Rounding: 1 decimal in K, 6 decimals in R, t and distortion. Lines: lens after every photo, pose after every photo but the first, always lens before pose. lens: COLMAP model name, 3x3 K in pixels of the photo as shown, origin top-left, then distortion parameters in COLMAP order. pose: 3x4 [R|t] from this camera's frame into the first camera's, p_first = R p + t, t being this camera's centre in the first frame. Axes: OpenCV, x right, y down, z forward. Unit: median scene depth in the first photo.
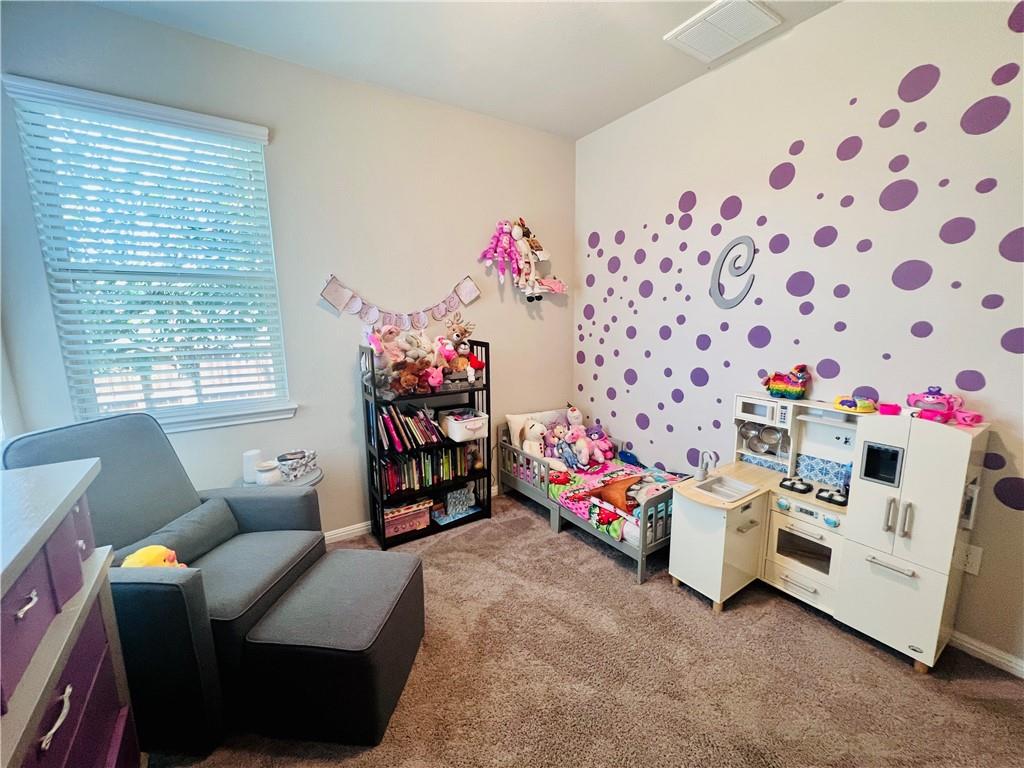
lens RADIAL K [[409.7, 0, 507.7], [0, 409.7, 380.8], [0, 0, 1]] dist [-0.003170, 0.000723]
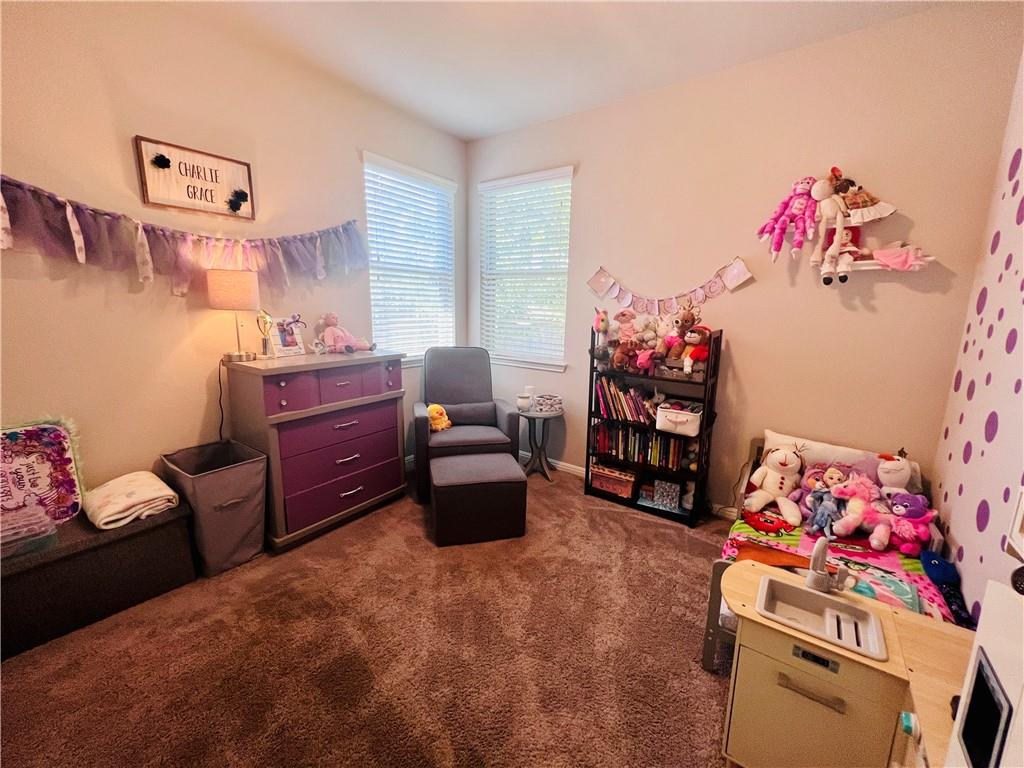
lens RADIAL K [[409.7, 0, 510.4], [0, 409.7, 379.4], [0, 0, 1]] dist [-0.003170, 0.000723]
pose [[0.355778, 0.186092, -0.915856, 0.619842], [-0.171735, 0.976305, 0.131662, -0.035942], [0.918656, 0.110441, 0.379307, 0.278910]]
